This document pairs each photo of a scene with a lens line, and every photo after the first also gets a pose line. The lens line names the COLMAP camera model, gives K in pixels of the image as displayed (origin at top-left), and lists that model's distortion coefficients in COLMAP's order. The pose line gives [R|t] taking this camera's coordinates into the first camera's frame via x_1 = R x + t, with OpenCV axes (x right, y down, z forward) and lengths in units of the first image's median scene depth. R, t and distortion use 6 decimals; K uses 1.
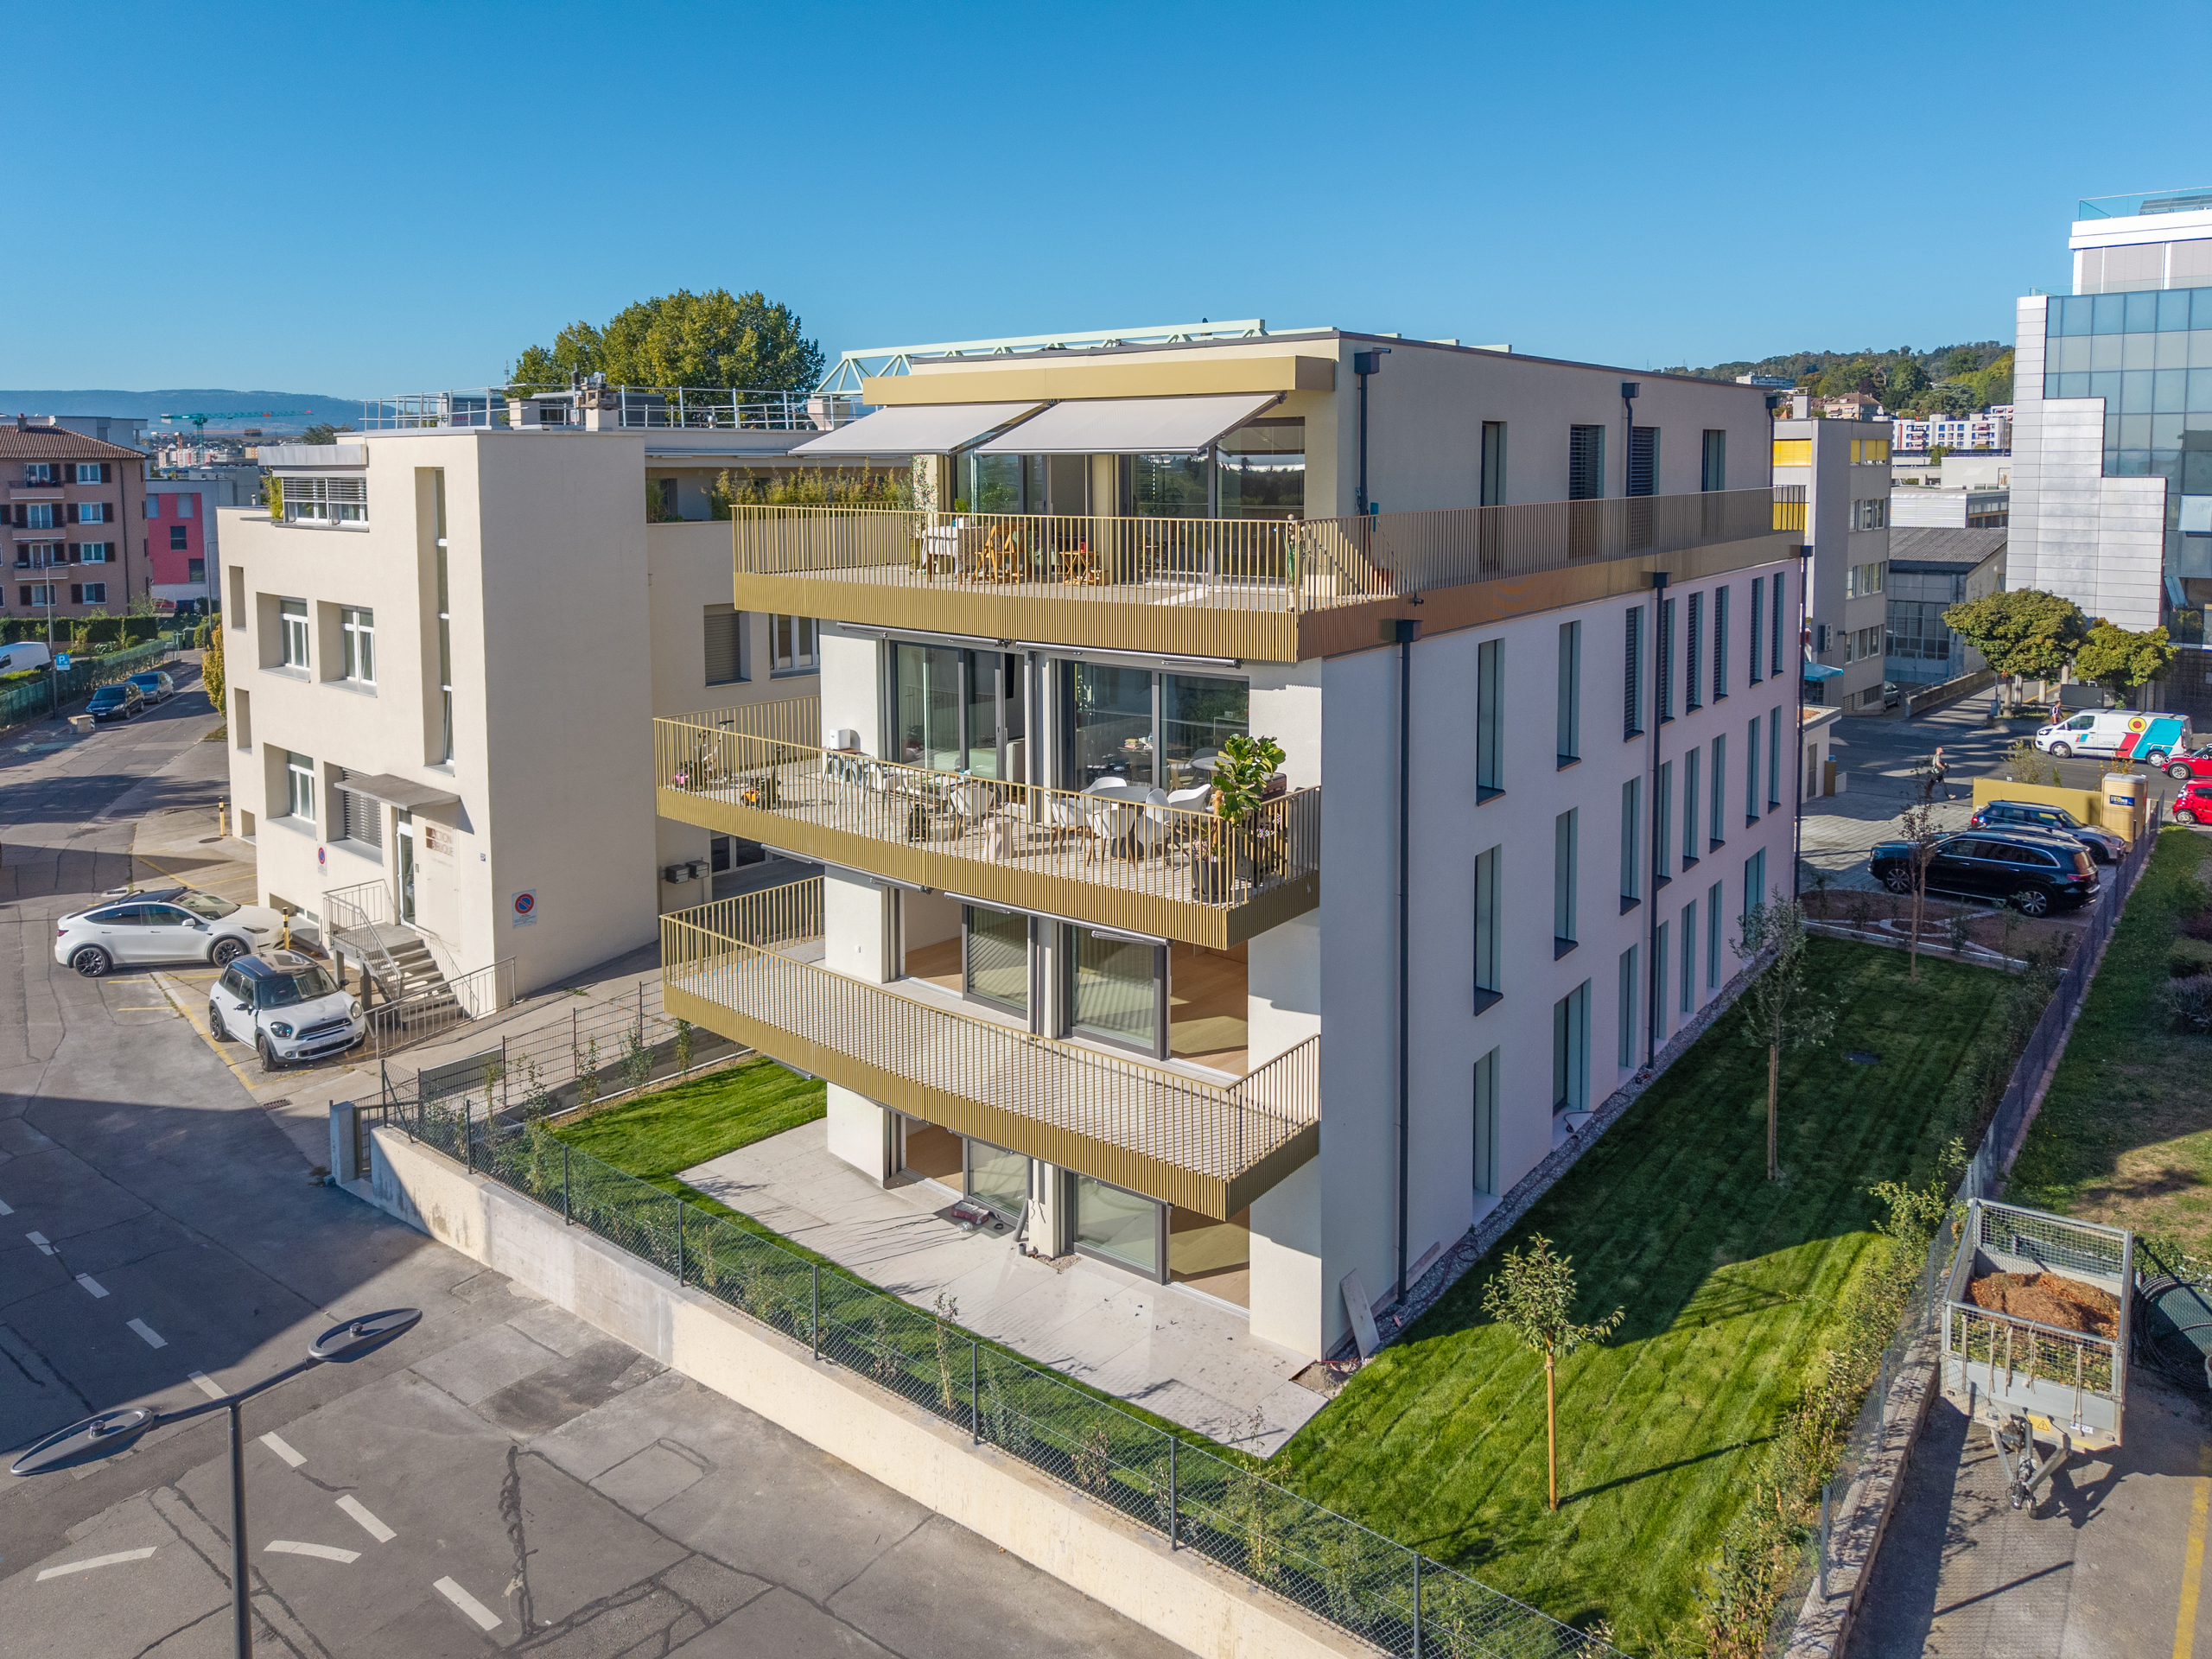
lens RADIAL K [[1512.4, 0, 1106.0], [0, 1512.4, 829.5], [0, 0, 1]] dist [0.046675, -0.081310]
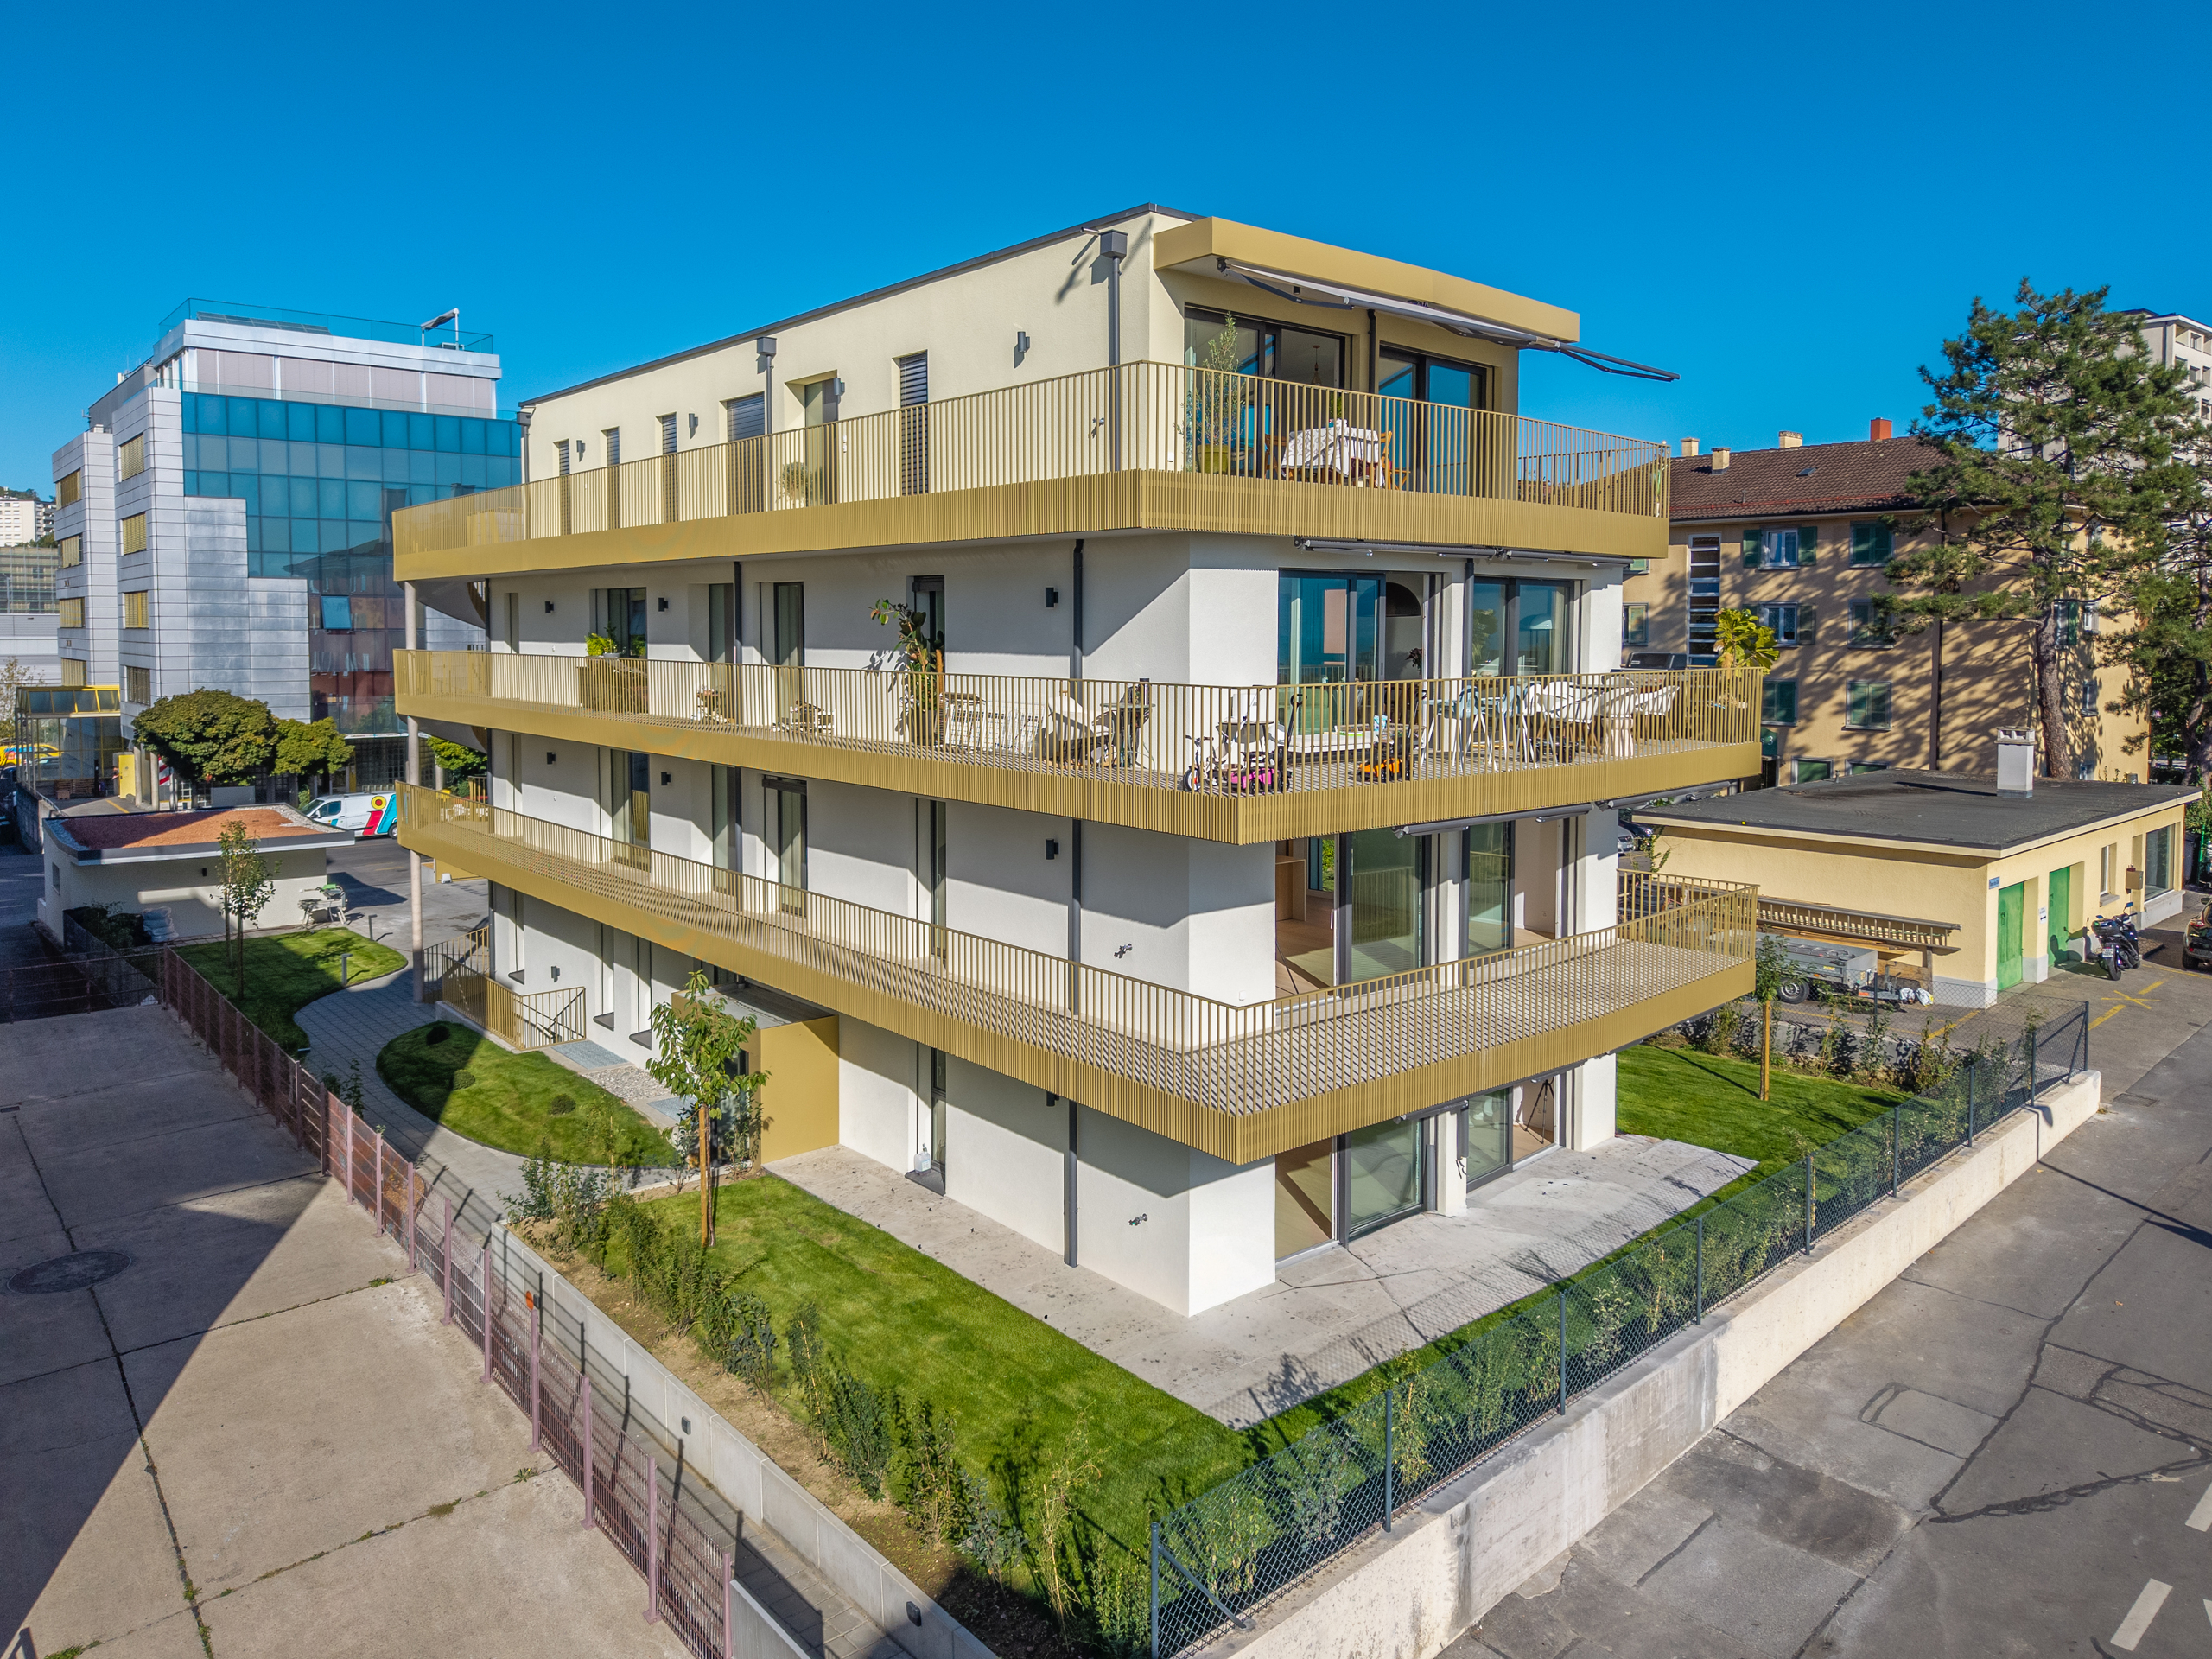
lens RADIAL K [[1527.8, 0, 1106.0], [0, 1527.8, 829.5], [0, 0, 1]] dist [0.030956, -0.000329]
pose [[0.137995, -0.125521, 0.982447, -0.321528], [0.232166, 0.968399, 0.091116, -0.029900], [-0.962838, 0.215517, 0.162776, 0.326444]]
